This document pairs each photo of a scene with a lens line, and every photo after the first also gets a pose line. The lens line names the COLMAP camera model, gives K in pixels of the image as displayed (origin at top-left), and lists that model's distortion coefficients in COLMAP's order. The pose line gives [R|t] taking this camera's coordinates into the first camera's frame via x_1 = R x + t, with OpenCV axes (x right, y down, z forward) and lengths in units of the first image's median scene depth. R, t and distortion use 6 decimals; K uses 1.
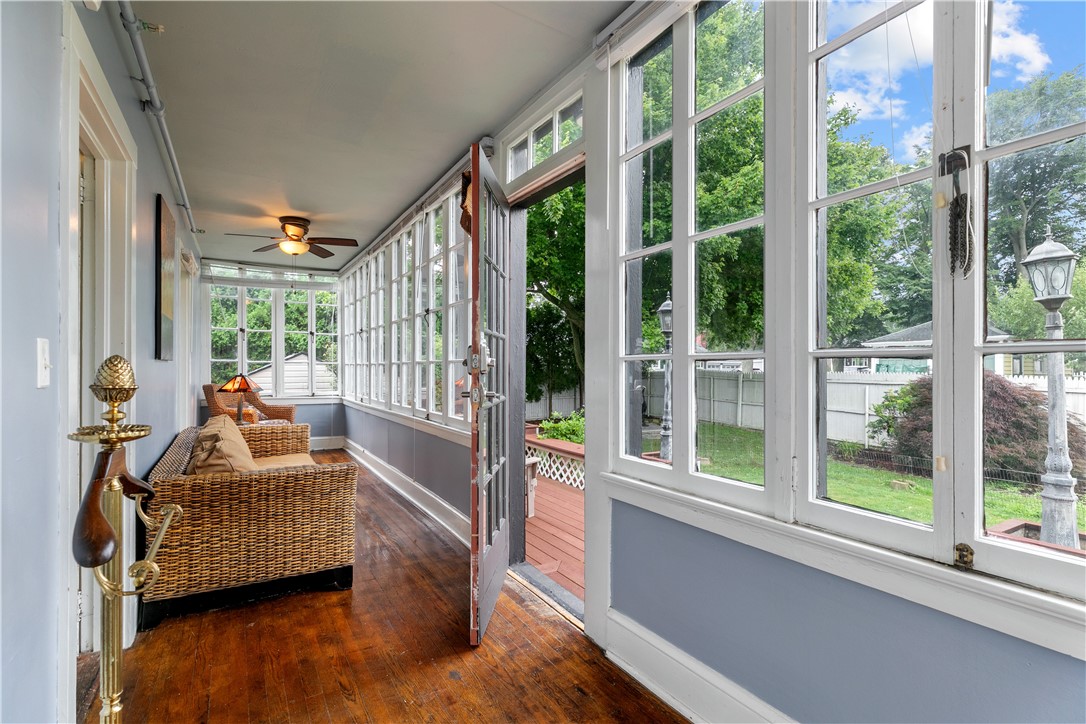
lens RADIAL K [[491.2, 0, 544.2], [0, 491.2, 361.7], [0, 0, 1]] dist [-0.001213, -0.000205]
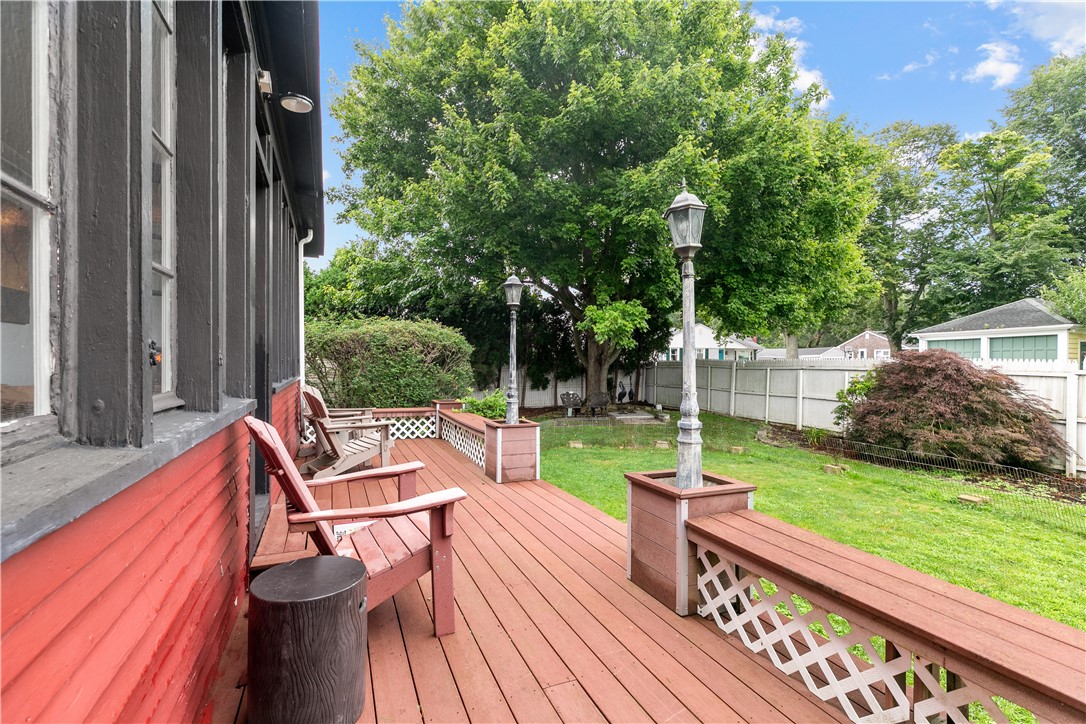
lens RADIAL K [[491.2, 0, 572.1], [0, 491.2, 366.7], [0, 0, 1]] dist [-0.001213, -0.000205]
pose [[0.991665, 0.004565, -0.128760, 0.273496], [-0.002982, 0.999918, 0.012482, 0.030564], [0.128807, -0.011994, 0.991597, -0.022751]]
